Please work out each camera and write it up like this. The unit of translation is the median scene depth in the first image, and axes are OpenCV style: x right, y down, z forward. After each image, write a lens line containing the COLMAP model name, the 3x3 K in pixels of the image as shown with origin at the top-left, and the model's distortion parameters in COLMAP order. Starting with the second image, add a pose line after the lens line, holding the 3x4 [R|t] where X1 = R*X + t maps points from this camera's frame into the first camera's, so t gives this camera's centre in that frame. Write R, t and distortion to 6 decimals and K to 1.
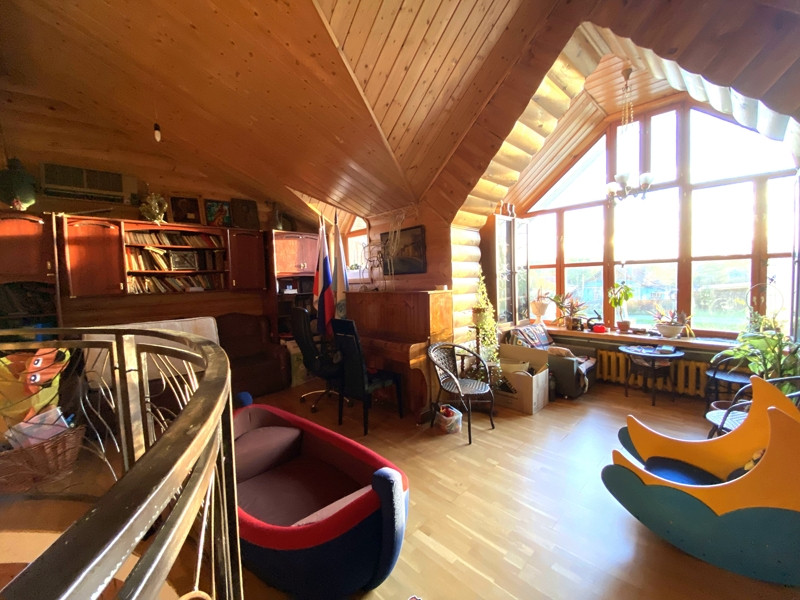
lens RADIAL K [[330.6, 0, 400.6], [0, 330.6, 299.1], [0, 0, 1]] dist [0.000581, -0.007737]
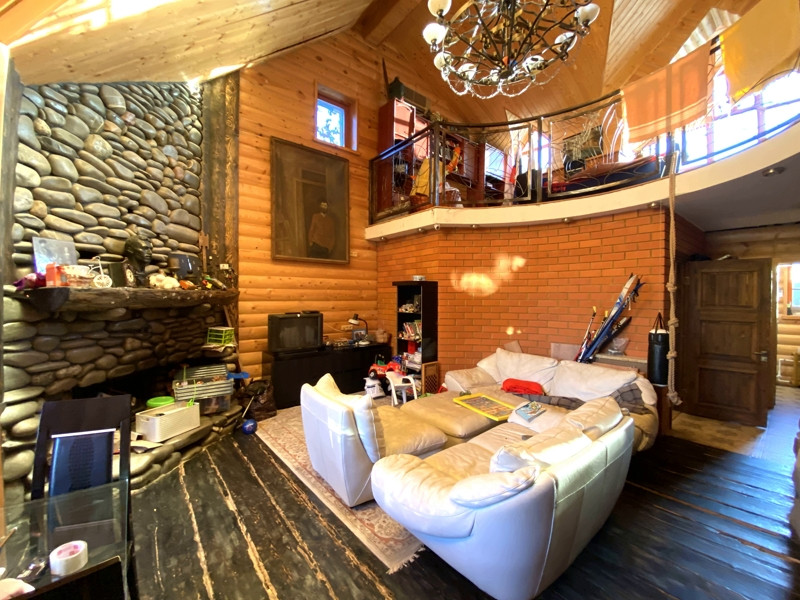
lens RADIAL K [[330.6, 0, 402.7], [0, 330.6, 295.1], [0, 0, 1]] dist [0.000581, -0.007737]
pose [[0.996589, 0.036178, -0.074168, -0.890643], [-0.041144, 0.996934, -0.066560, 0.891938], [0.071532, 0.069385, 0.995022, -0.788170]]
